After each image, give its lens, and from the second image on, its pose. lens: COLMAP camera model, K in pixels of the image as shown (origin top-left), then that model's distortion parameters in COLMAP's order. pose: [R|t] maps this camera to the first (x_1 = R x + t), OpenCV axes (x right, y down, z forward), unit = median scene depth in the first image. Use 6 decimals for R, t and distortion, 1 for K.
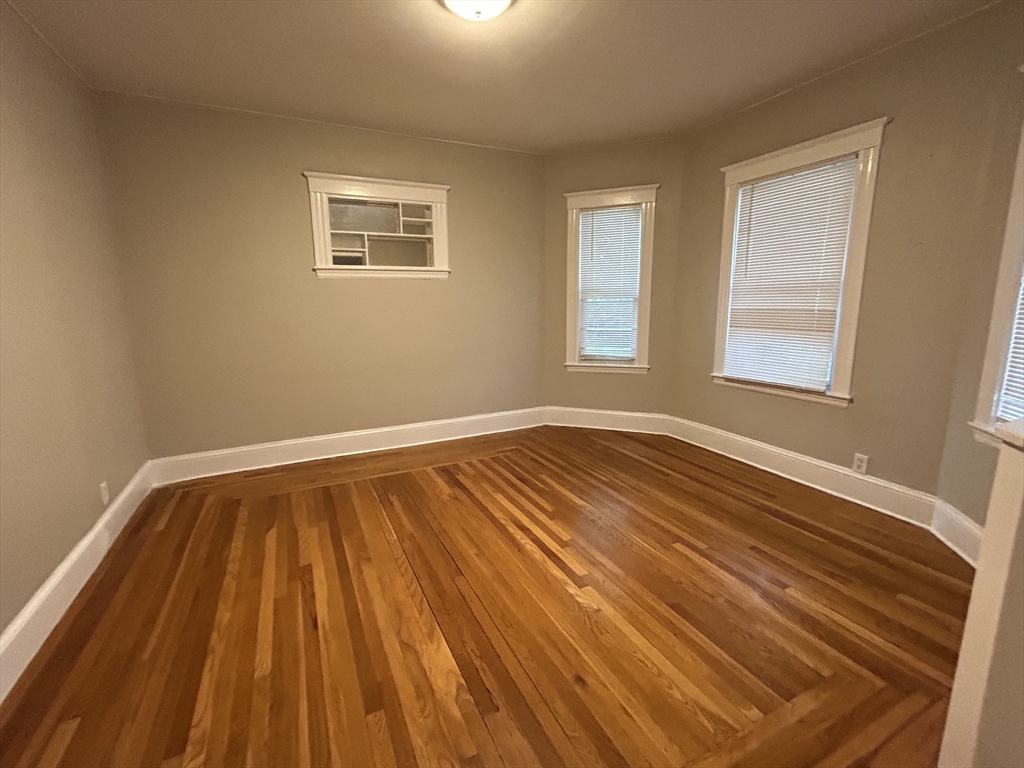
lens RADIAL K [[455.5, 0, 512.0], [0, 455.5, 384.0], [0, 0, 1]] dist [0.000393, 0.001090]
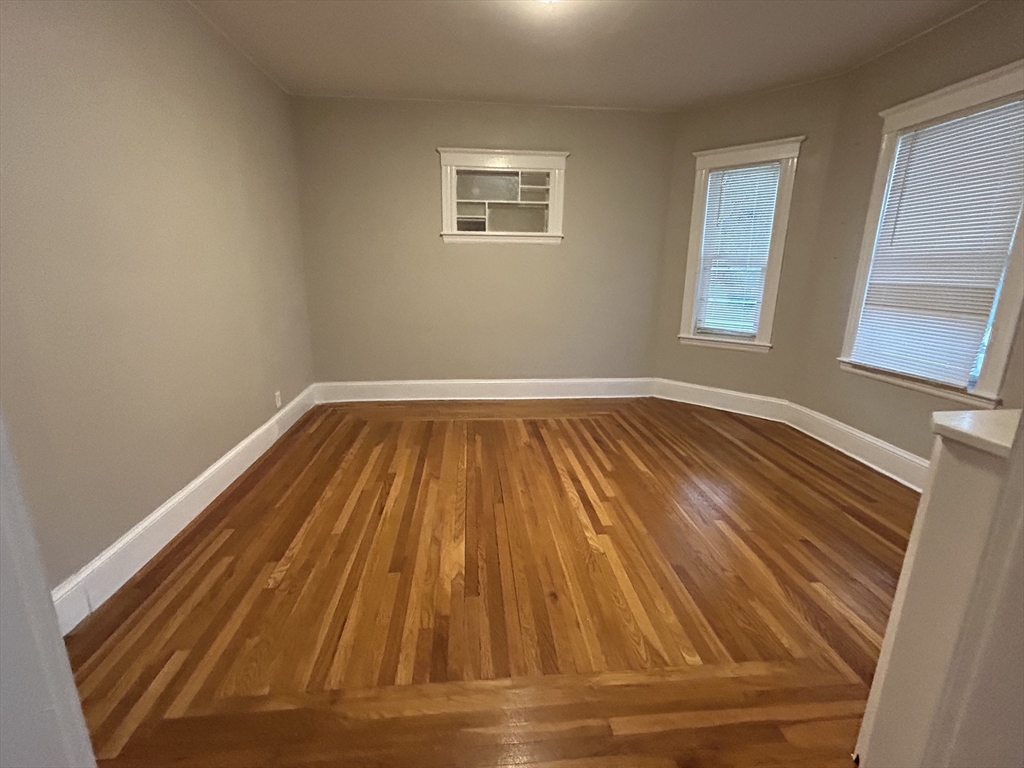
lens RADIAL K [[467.8, 0, 512.0], [0, 467.8, 384.0], [0, 0, 1]] dist [-0.000101, 0.000324]
pose [[0.934512, 0.110255, -0.338425, 0.179093], [-0.088045, 0.992871, 0.080342, 0.011524], [0.344871, -0.045284, 0.937557, -0.062204]]
